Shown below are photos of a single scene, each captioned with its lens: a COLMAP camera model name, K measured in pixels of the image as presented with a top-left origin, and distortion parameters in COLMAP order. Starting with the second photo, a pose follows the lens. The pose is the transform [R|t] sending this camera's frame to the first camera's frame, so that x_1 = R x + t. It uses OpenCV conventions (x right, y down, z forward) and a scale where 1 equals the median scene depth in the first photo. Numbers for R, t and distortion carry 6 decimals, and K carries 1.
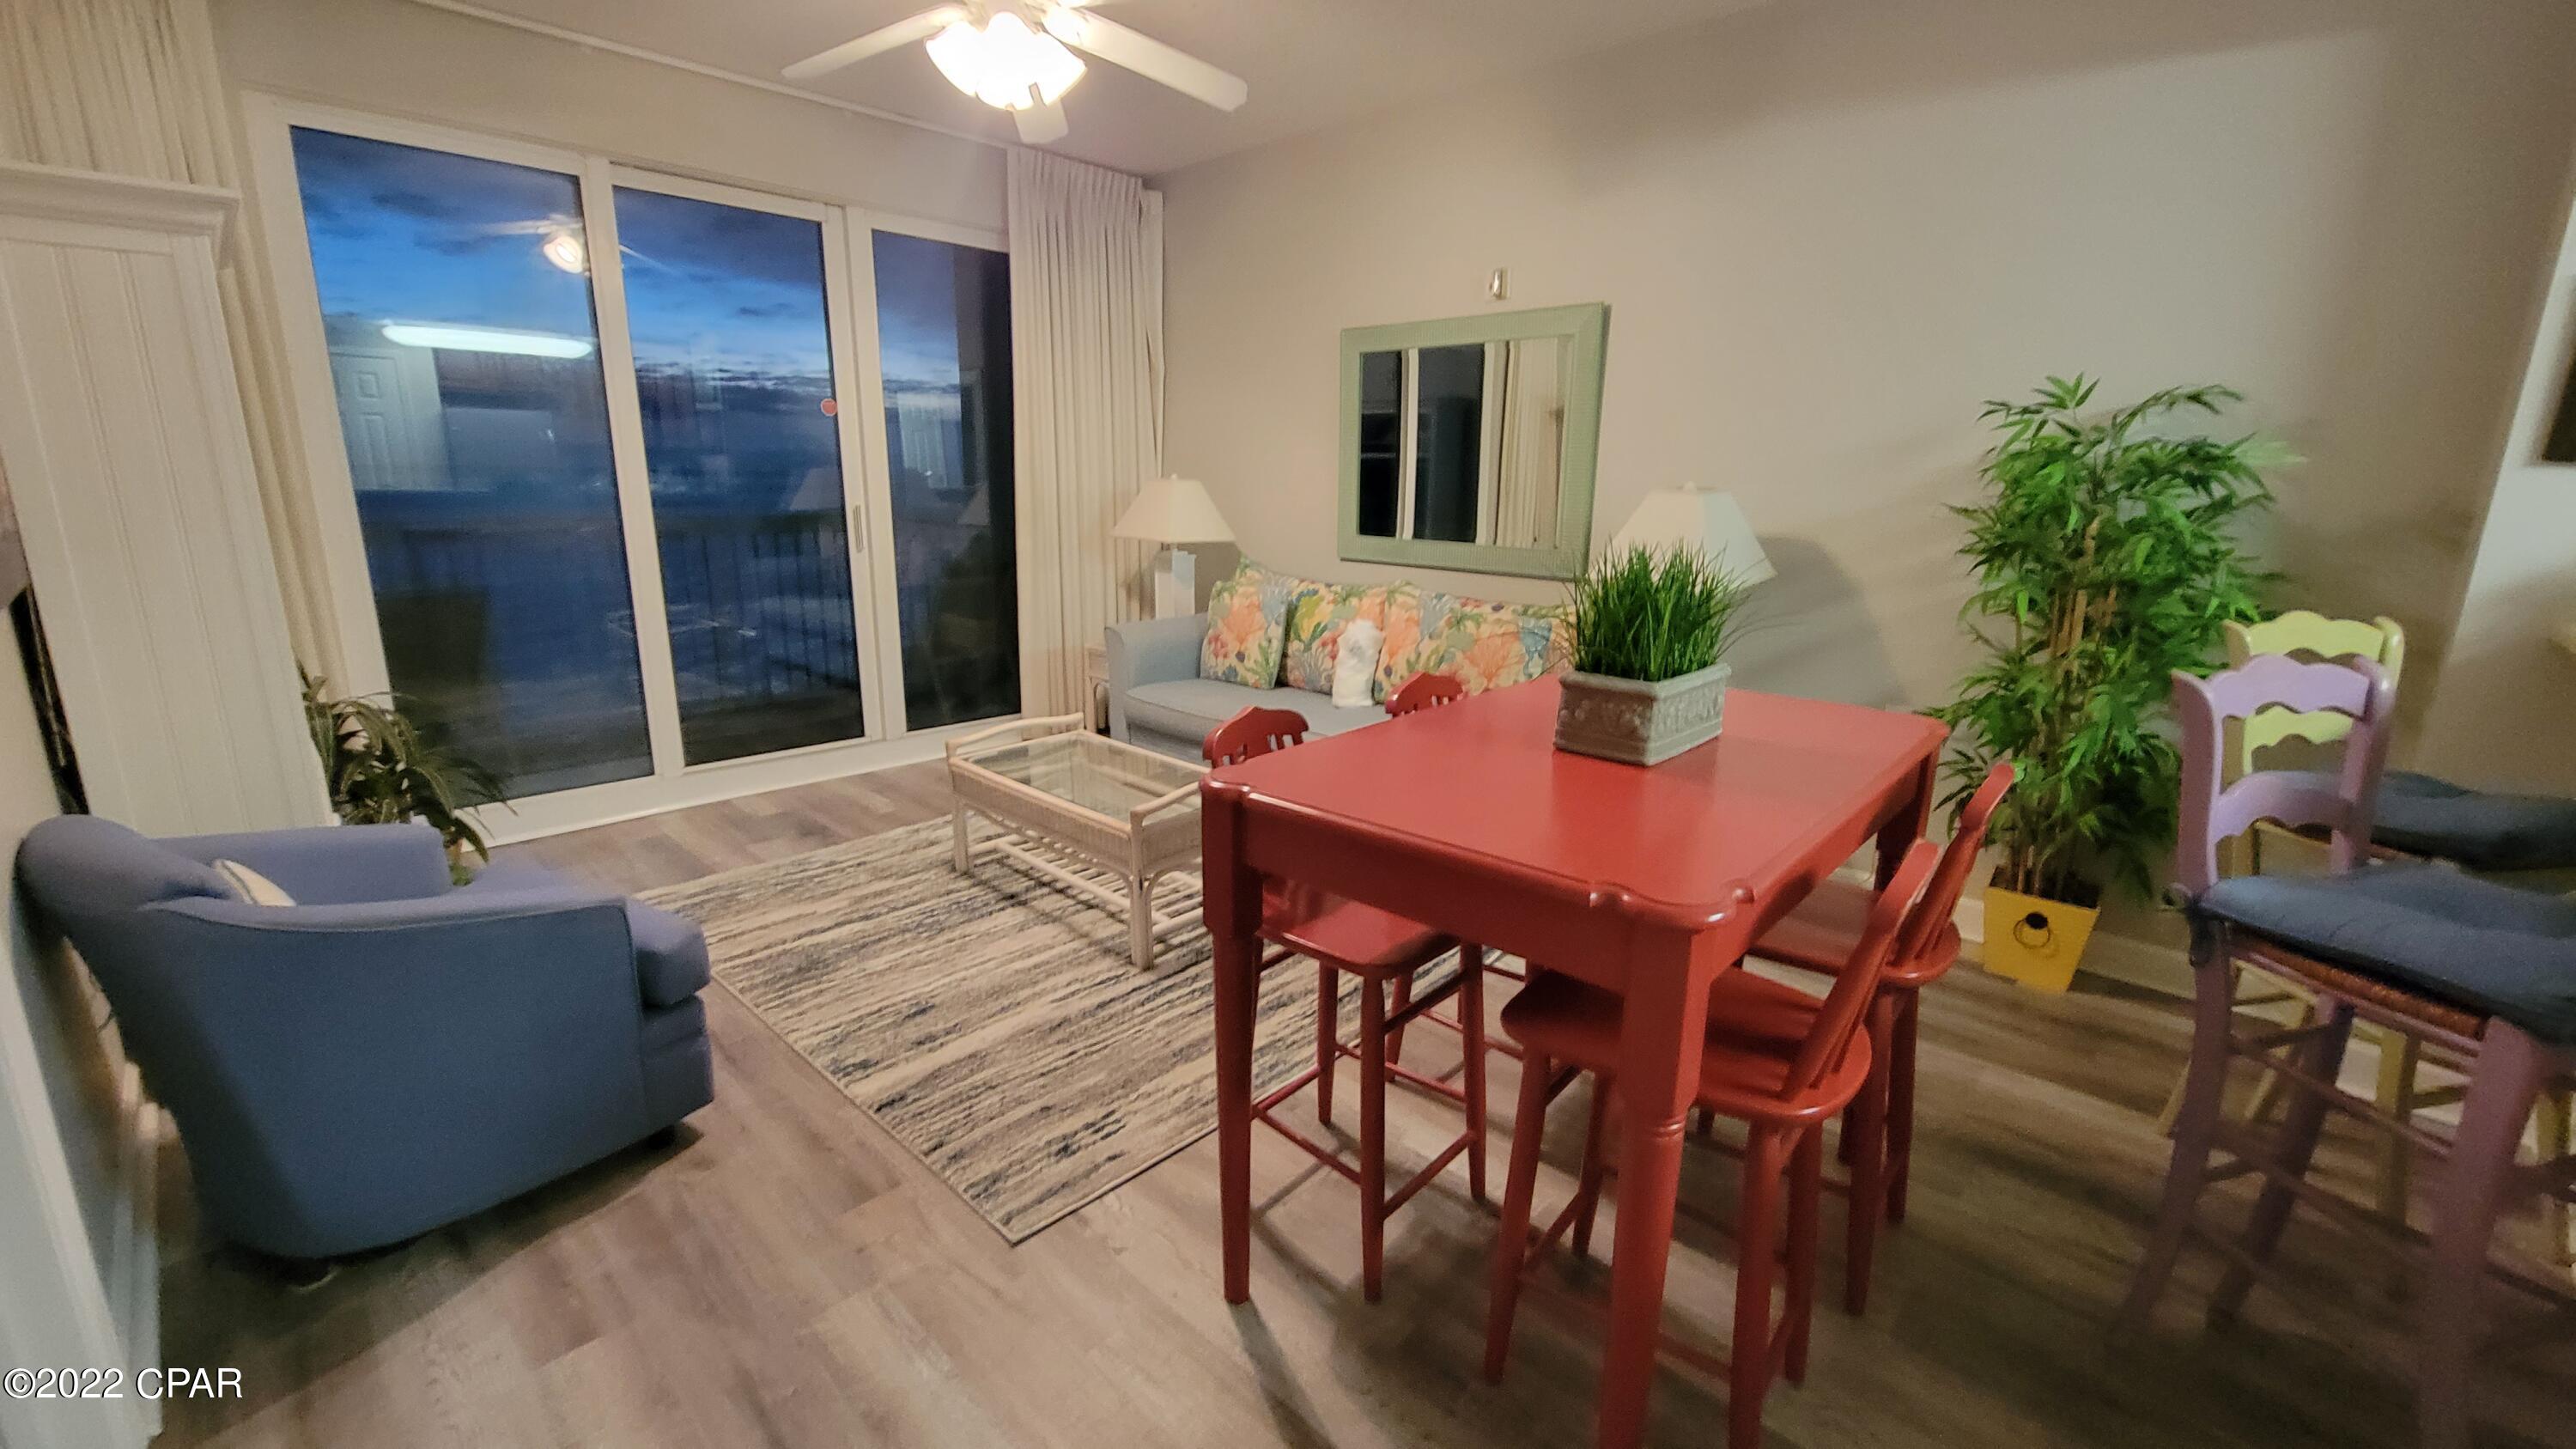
lens RADIAL K [[1061.8, 0, 1287.2], [0, 1061.8, 720.3], [0, 0, 1]] dist [-0.012441, -0.000490]
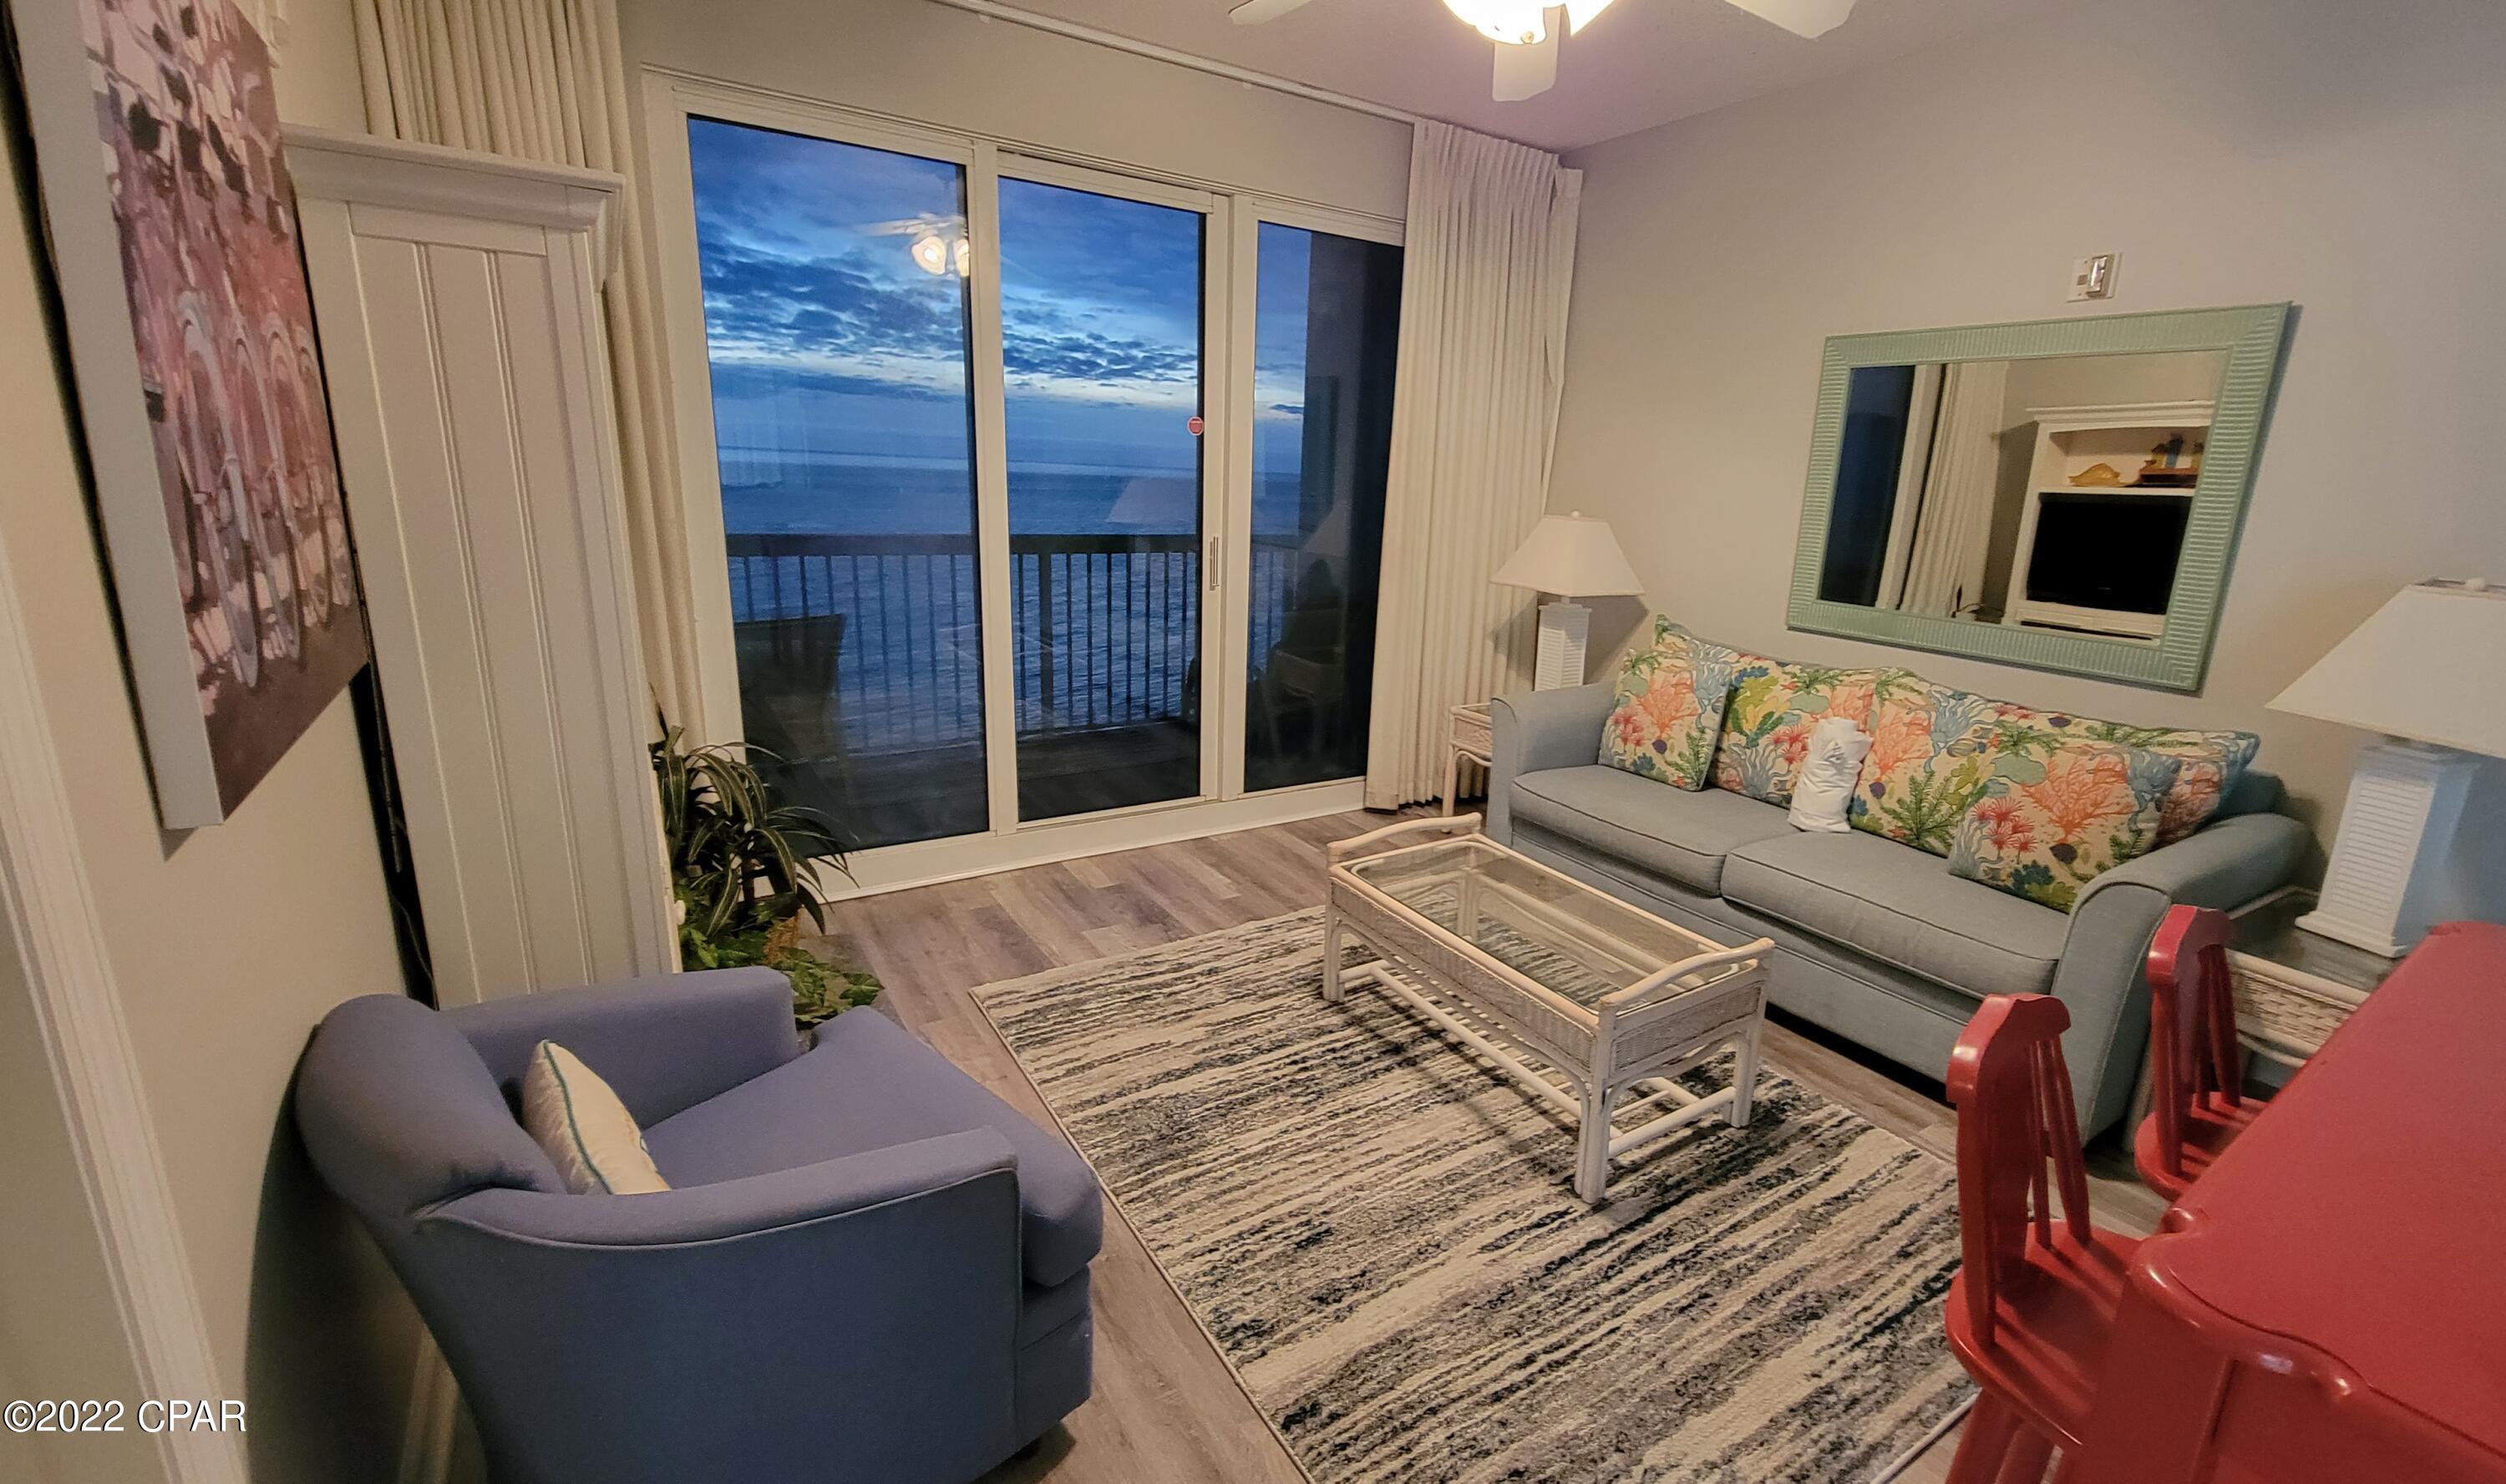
lens RADIAL K [[1069.7, 0, 1289.2], [0, 1069.7, 721.4], [0, 0, 1]] dist [0.012595, -0.000427]
pose [[0.971315, 0.080615, -0.223715, -0.170065], [-0.080043, 0.996723, 0.011639, -0.081733], [0.223920, 0.006602, 0.974585, 0.182006]]
